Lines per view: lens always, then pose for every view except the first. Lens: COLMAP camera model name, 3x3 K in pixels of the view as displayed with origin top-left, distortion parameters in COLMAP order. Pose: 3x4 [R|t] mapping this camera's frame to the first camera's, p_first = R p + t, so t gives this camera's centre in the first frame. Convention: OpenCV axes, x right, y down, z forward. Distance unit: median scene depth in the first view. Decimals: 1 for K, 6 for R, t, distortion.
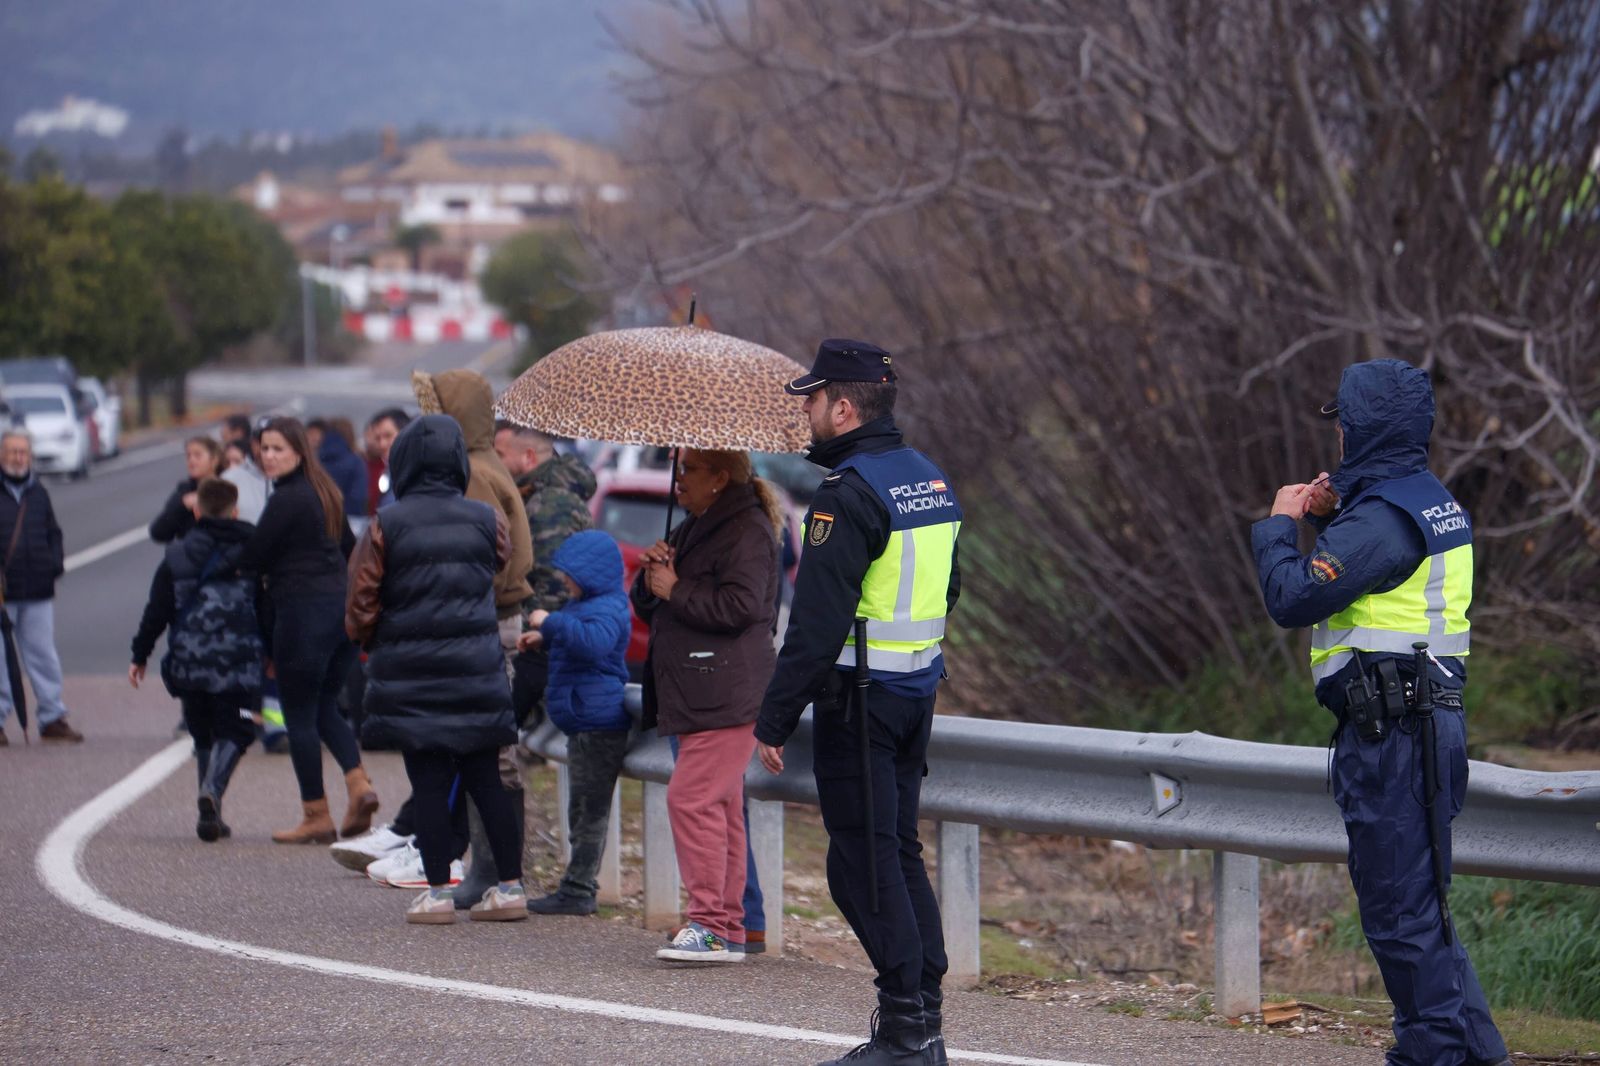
lens RADIAL K [[11510.3, 0, 800.0], [0, 11510.3, 533.0], [0, 0, 1]] dist [4.739376, -23.105299]
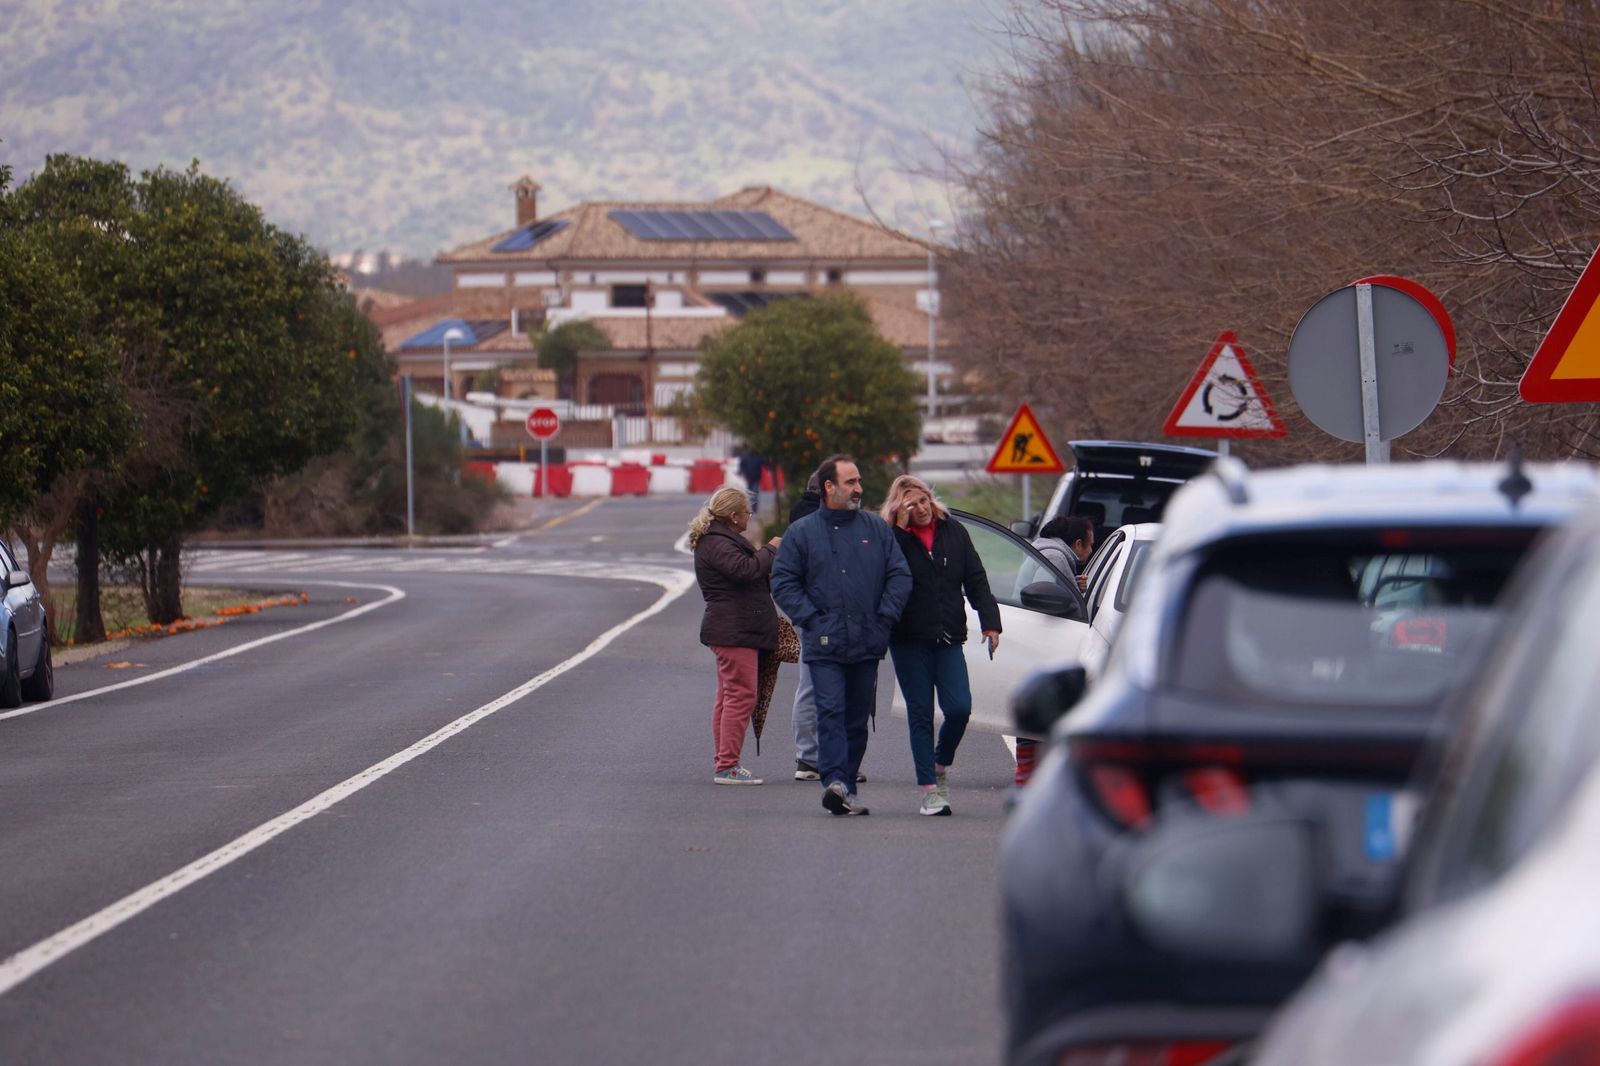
lens RADIAL K [[11510.3, 0, 800.0], [0, 11510.3, 533.0], [0, 0, 1]] dist [4.739376, -23.105299]
pose [[0.999976, 0.002618, -0.006413, -0.017245], [-0.002732, 0.999838, -0.017807, -0.003730], [0.006365, 0.017824, 0.999821, 0.381490]]
